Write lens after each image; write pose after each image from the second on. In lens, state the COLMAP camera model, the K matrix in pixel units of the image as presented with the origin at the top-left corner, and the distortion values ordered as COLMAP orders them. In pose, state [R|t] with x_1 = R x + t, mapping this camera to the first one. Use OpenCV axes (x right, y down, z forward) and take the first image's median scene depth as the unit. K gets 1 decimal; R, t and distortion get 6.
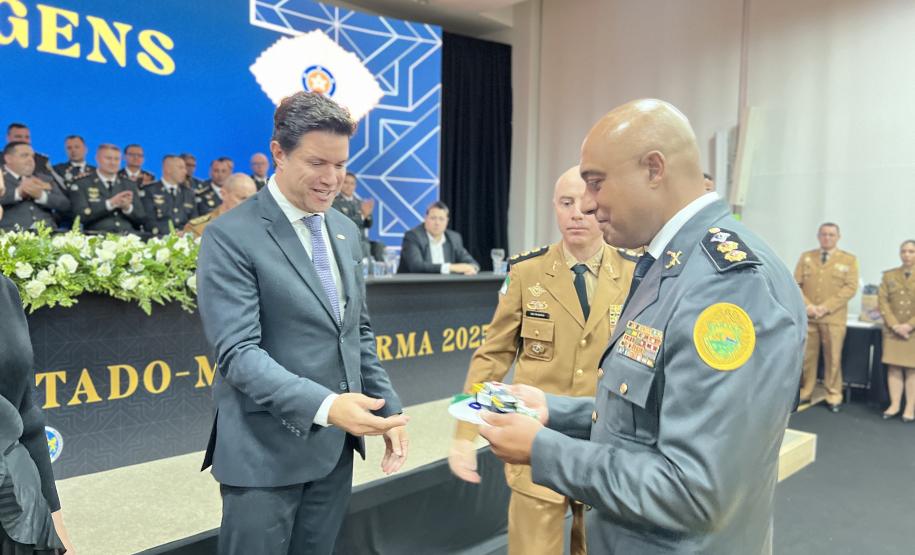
lens RADIAL K [[698.3, 0, 457.5], [0, 698.3, 277.5], [0, 0, 1]] dist [0.011557, 0.001037]
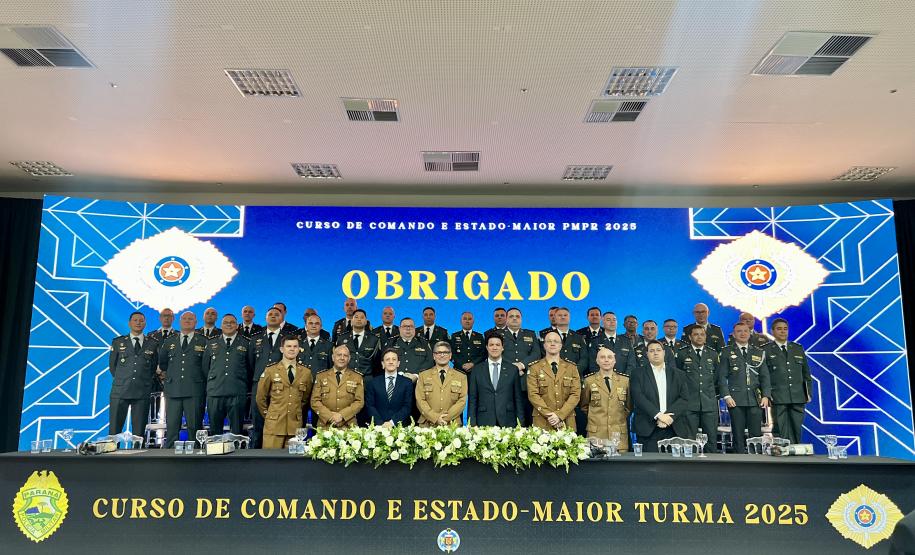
lens RADIAL K [[698.3, 0, 457.5], [0, 698.3, 277.5], [0, 0, 1]] dist [0.011557, 0.001037]
pose [[0.671933, -0.129580, -0.729188, 0.325757], [-0.030995, 0.978792, -0.202497, -0.026882], [0.739963, 0.158665, 0.653666, -0.123400]]
